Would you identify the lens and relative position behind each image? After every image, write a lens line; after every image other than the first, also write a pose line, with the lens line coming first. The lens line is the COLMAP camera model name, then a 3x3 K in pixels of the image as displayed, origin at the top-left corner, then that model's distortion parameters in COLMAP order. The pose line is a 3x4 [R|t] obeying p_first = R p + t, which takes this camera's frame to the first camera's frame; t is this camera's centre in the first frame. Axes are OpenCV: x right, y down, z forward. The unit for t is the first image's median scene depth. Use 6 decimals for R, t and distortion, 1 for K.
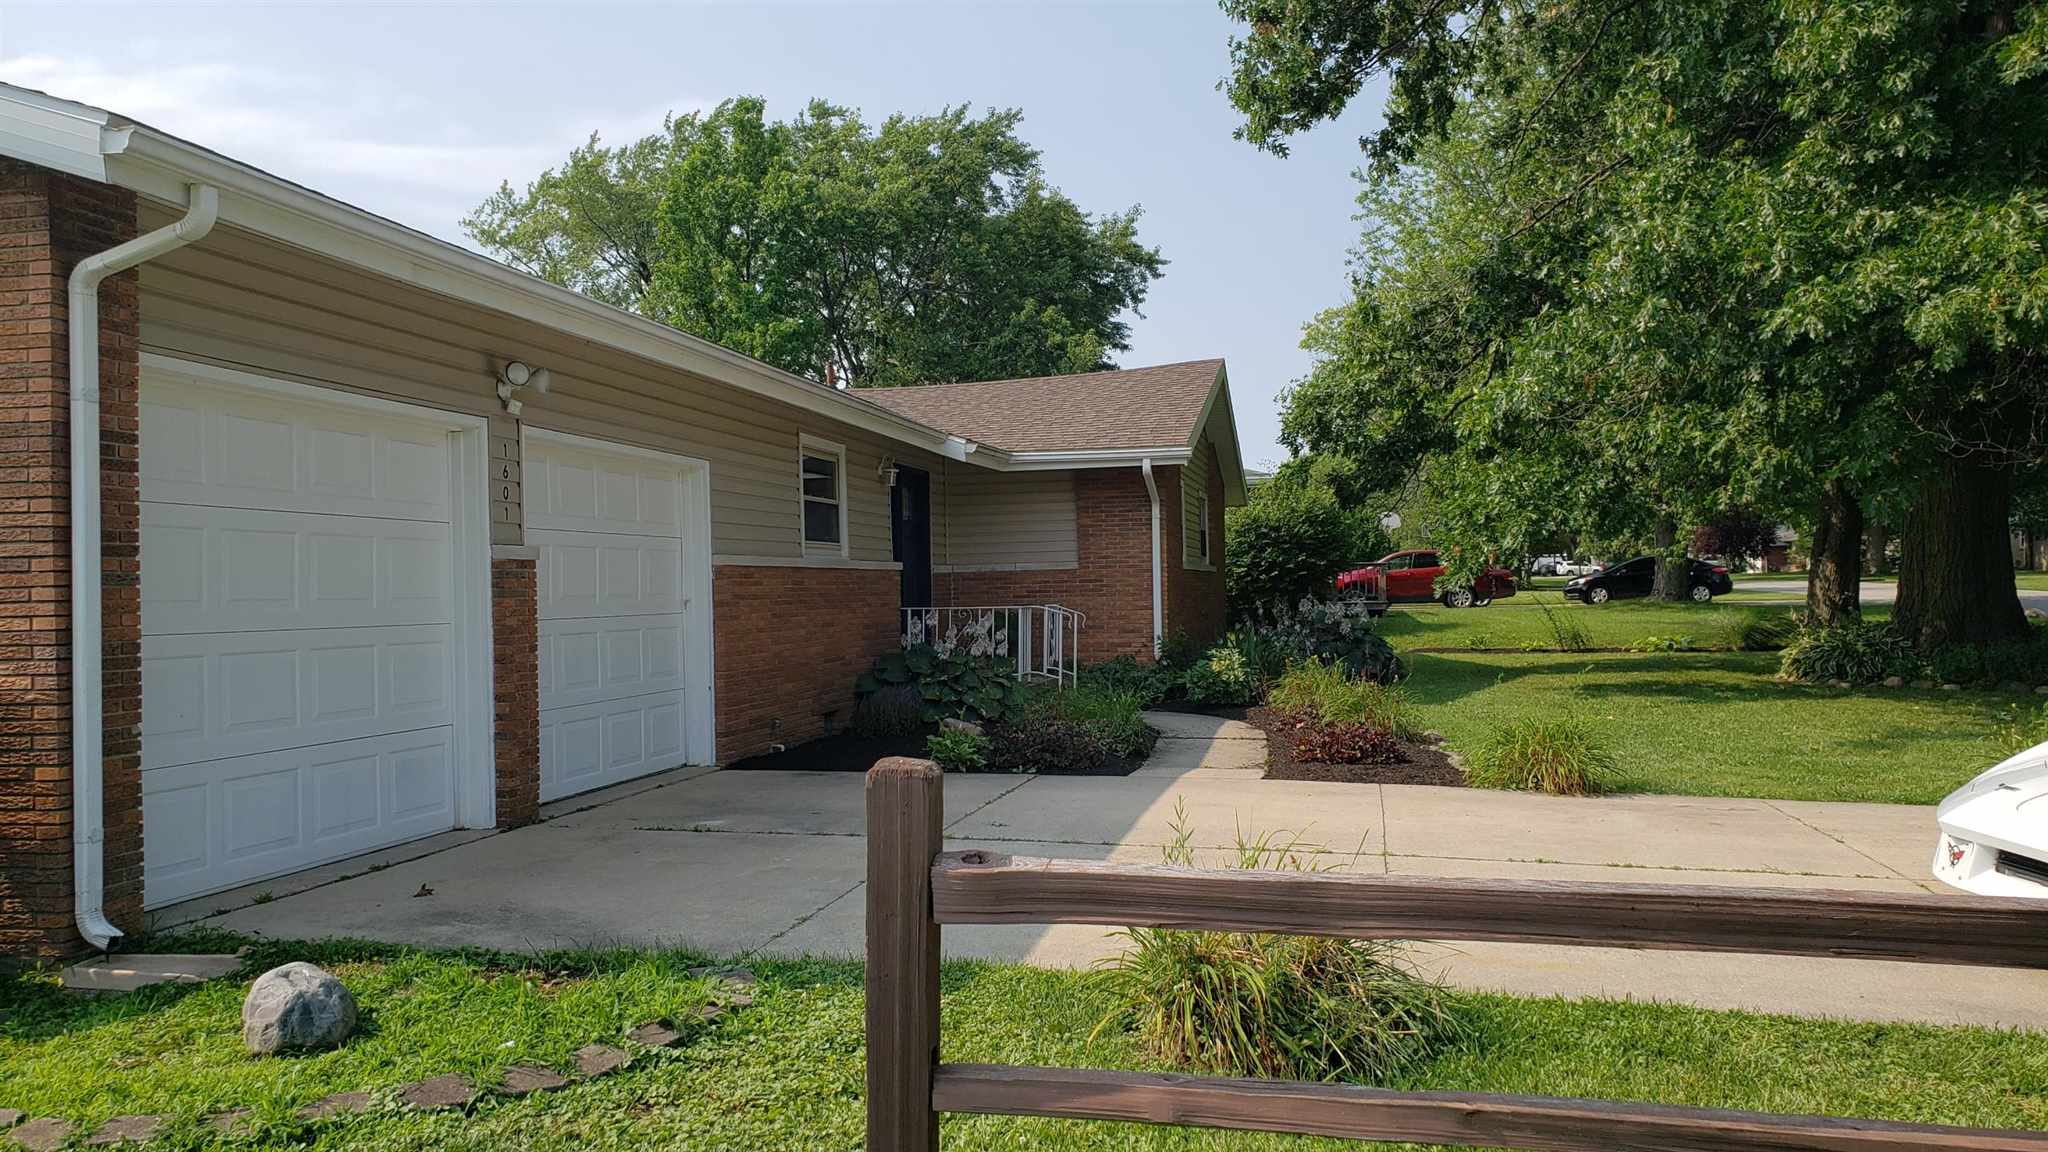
lens RADIAL K [[1575.9, 0, 1051.9], [0, 1575.9, 571.0], [0, 0, 1]] dist [0.049660, -0.061600]
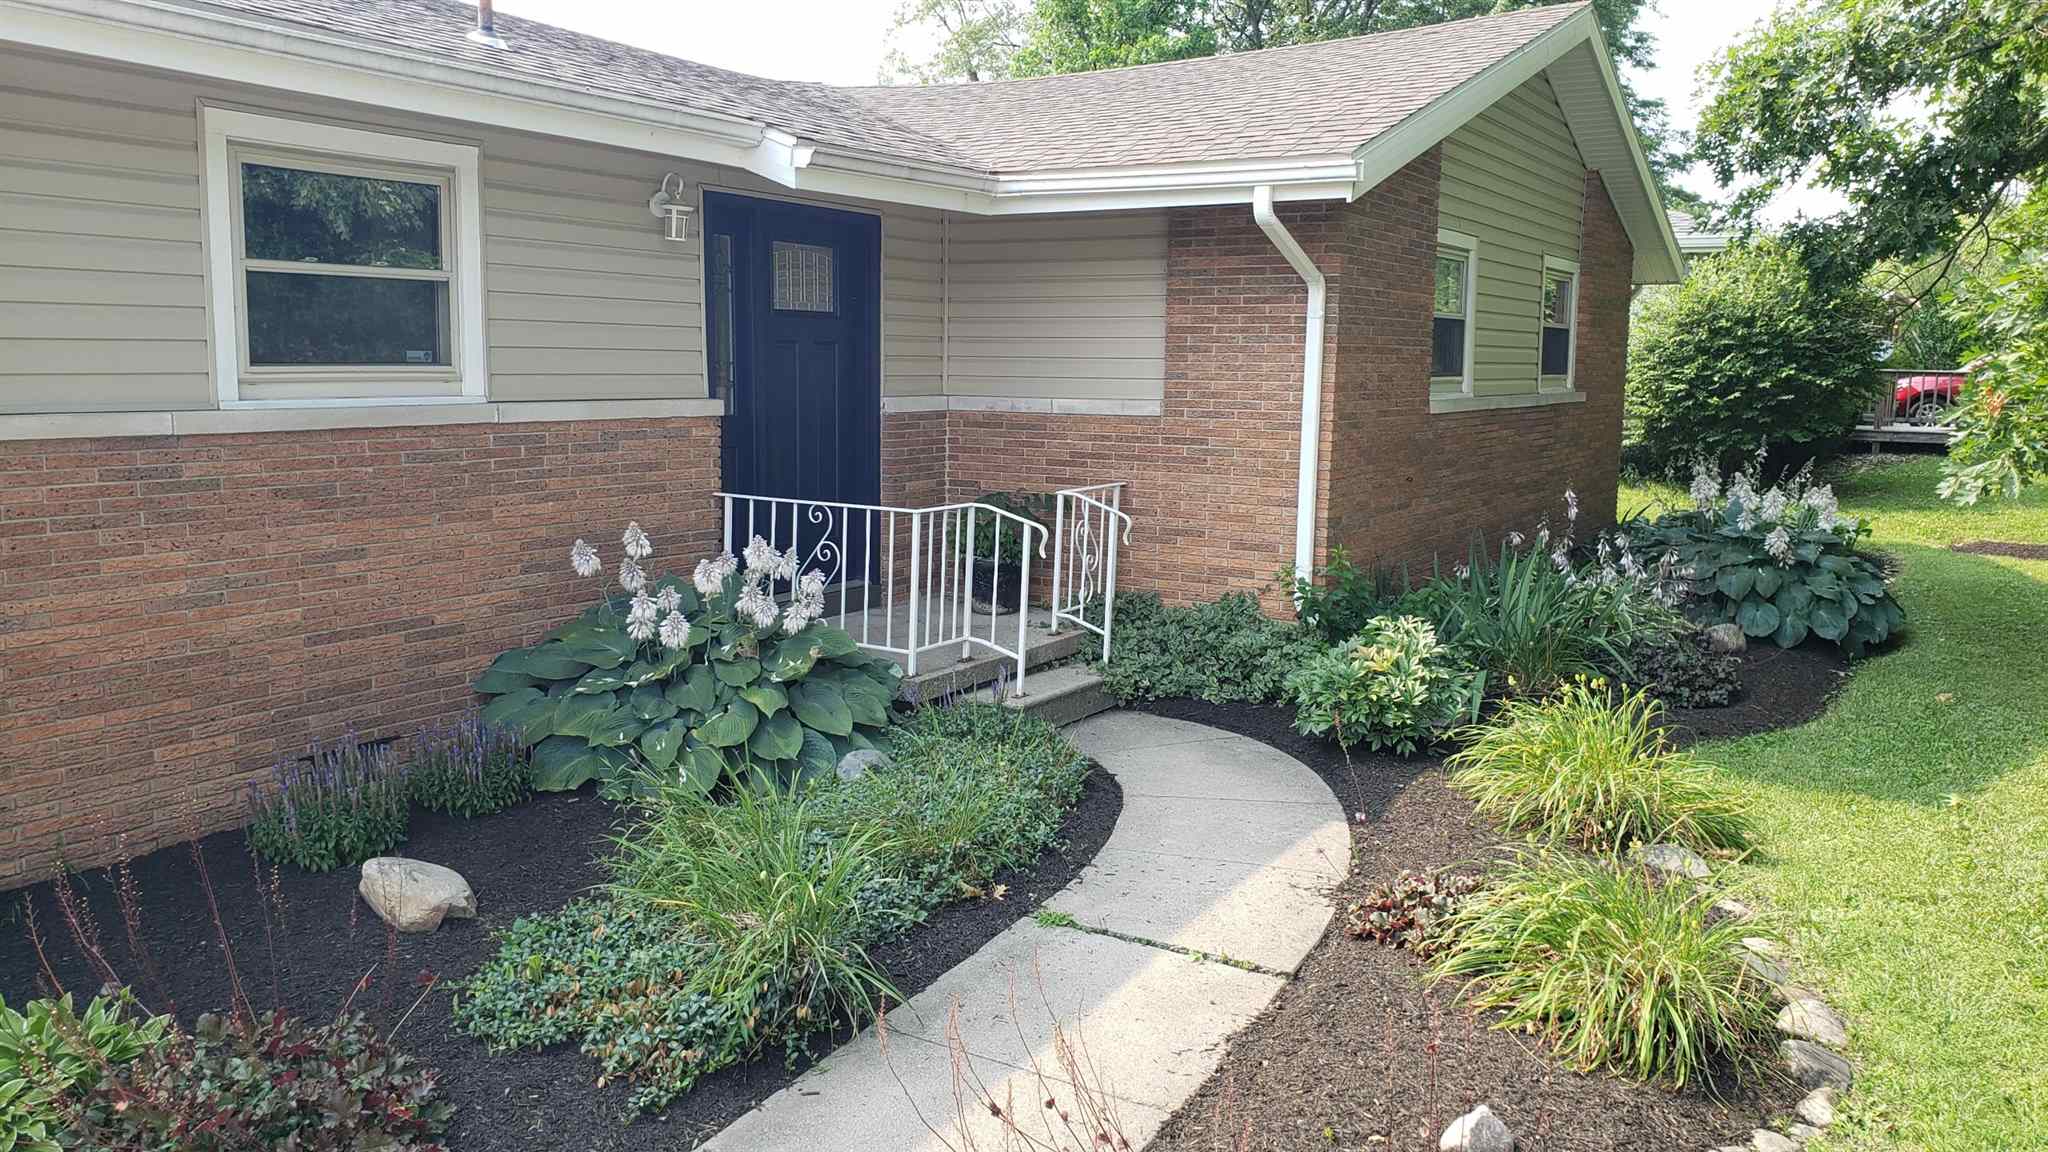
lens RADIAL K [[1575.9, 0, 1019.9], [0, 1575.9, 581.8], [0, 0, 1]] dist [0.049660, -0.061600]
pose [[0.938217, 0.081773, -0.336248, 0.730746], [-0.028527, 0.986648, 0.160348, -0.139965], [0.344871, -0.140849, 0.928023, 2.518723]]
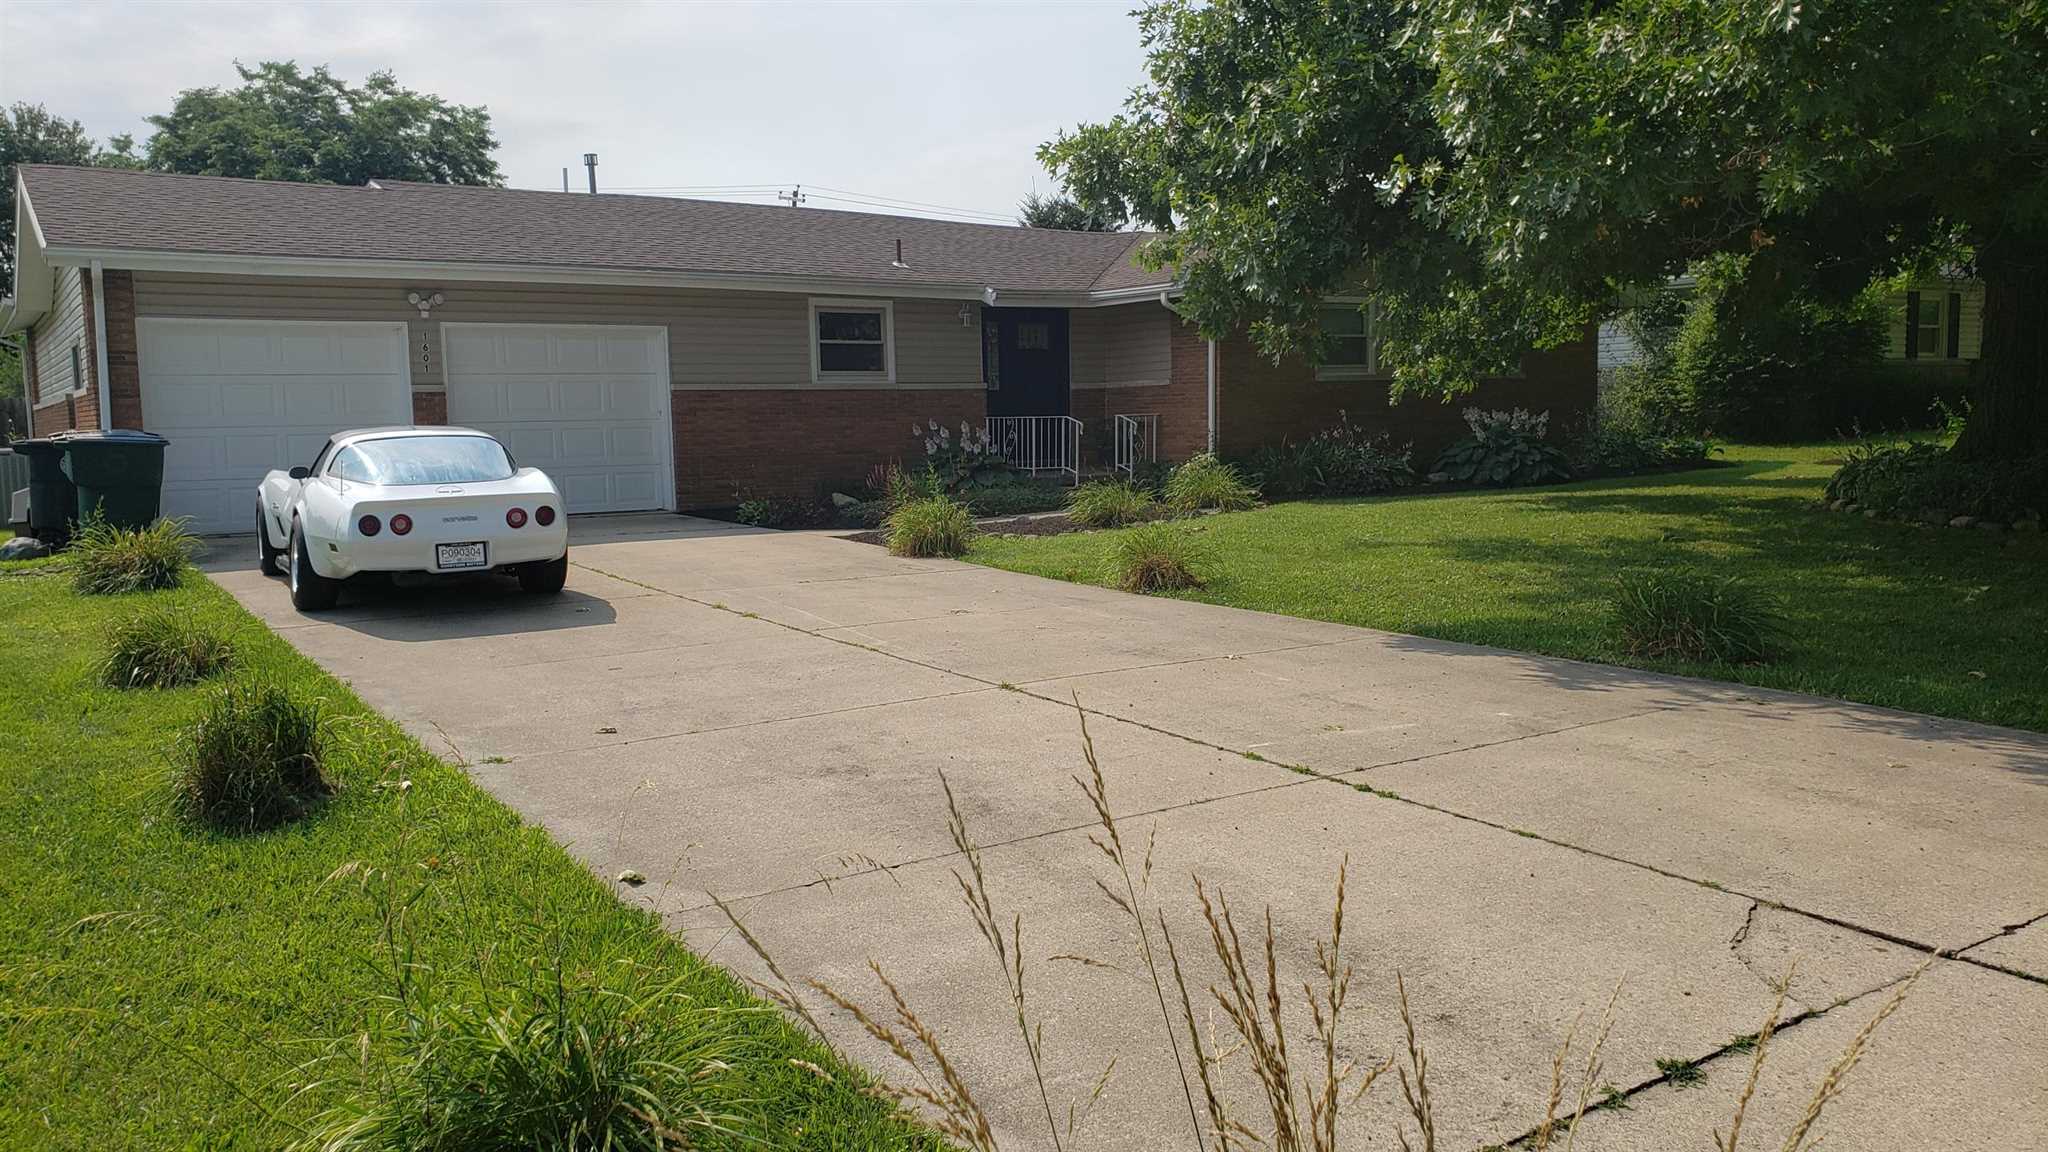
lens RADIAL K [[1575.9, 0, 1029.0], [0, 1575.9, 582.2], [0, 0, 1]] dist [0.049660, -0.061600]
pose [[0.704986, 0.081796, -0.704489, 3.986839], [0.013593, 0.991586, 0.128733, -0.040609], [0.709091, -0.100331, 0.697942, 0.303730]]
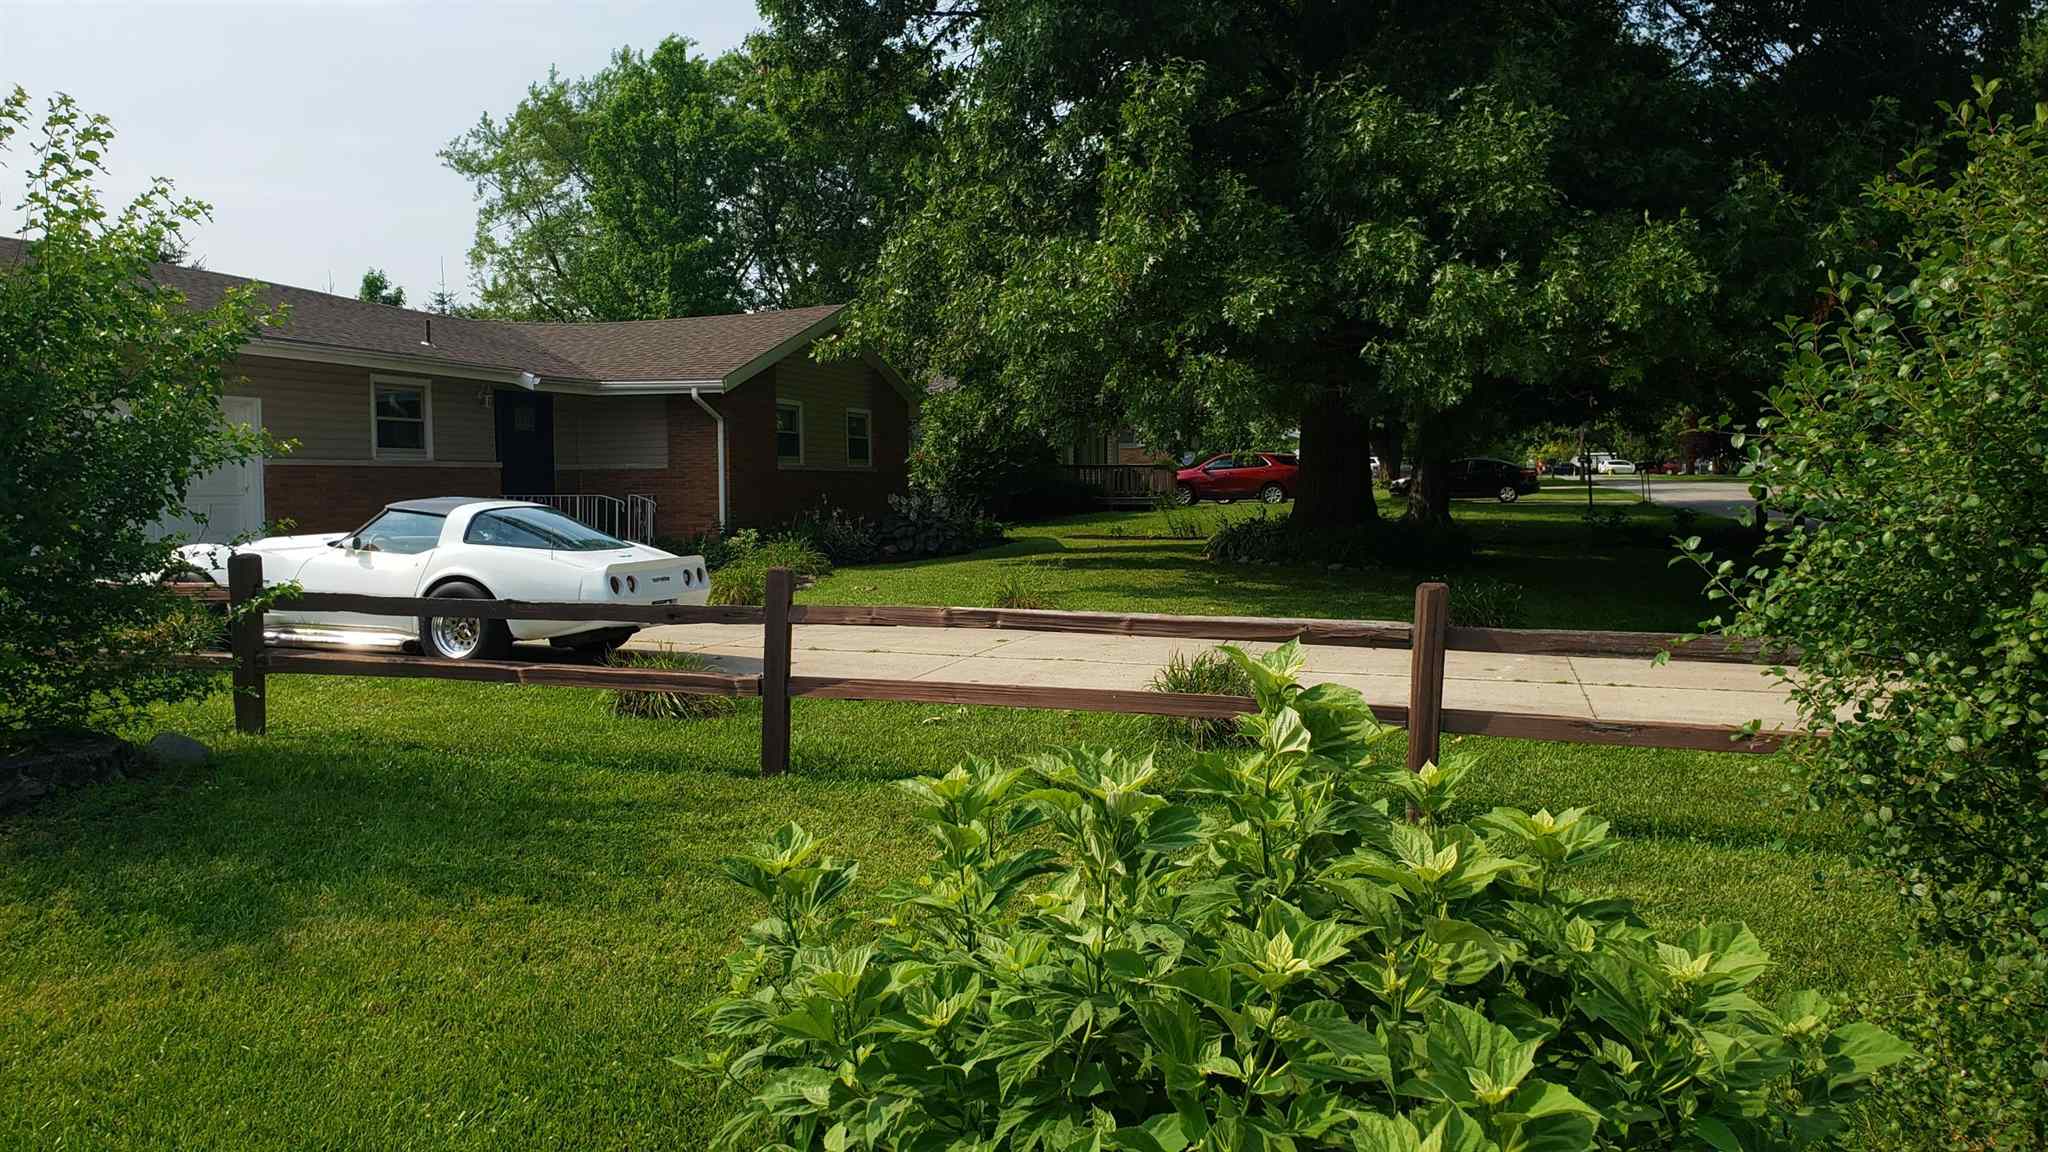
lens RADIAL K [[1575.9, 0, 989.0], [0, 1575.9, 587.4], [0, 0, 1]] dist [0.049660, -0.061600]
pose [[0.994378, 0.017938, -0.104356, 2.146771], [-0.009775, 0.996888, 0.078216, -0.040223], [0.105435, -0.076756, 0.991460, -1.571950]]
